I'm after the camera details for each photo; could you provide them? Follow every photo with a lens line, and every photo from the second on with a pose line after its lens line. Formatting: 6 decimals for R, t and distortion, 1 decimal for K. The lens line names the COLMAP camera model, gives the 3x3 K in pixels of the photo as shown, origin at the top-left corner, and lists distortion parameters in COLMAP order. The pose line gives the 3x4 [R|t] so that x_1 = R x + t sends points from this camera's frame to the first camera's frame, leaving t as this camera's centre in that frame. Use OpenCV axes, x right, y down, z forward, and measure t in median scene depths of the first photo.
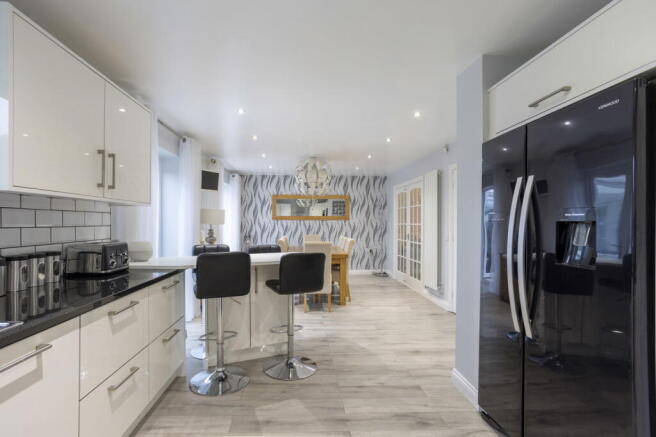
lens RADIAL K [[319.9, 0, 314.3], [0, 319.9, 215.3], [0, 0, 1]] dist [-0.017090, 0.000289]
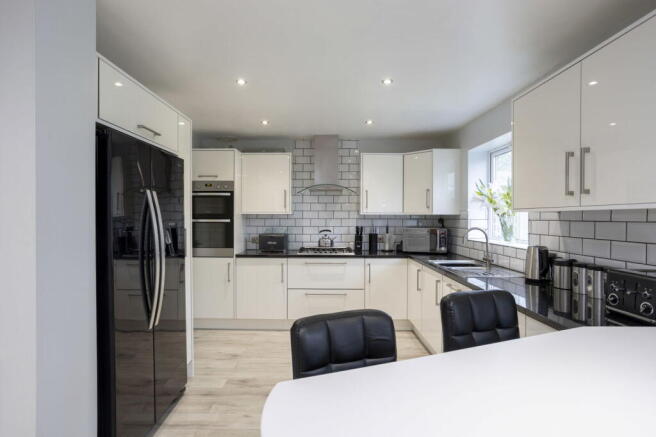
lens RADIAL K [[346.7, 0, 317.0], [0, 346.7, 218.6], [0, 0, 1]] dist [-0.051232, 0.033669]
pose [[-0.997388, 0.000999, 0.072230, -0.035397], [-0.000852, 0.999672, -0.025587, -0.004389], [-0.072231, -0.025582, -0.997060, 1.749236]]
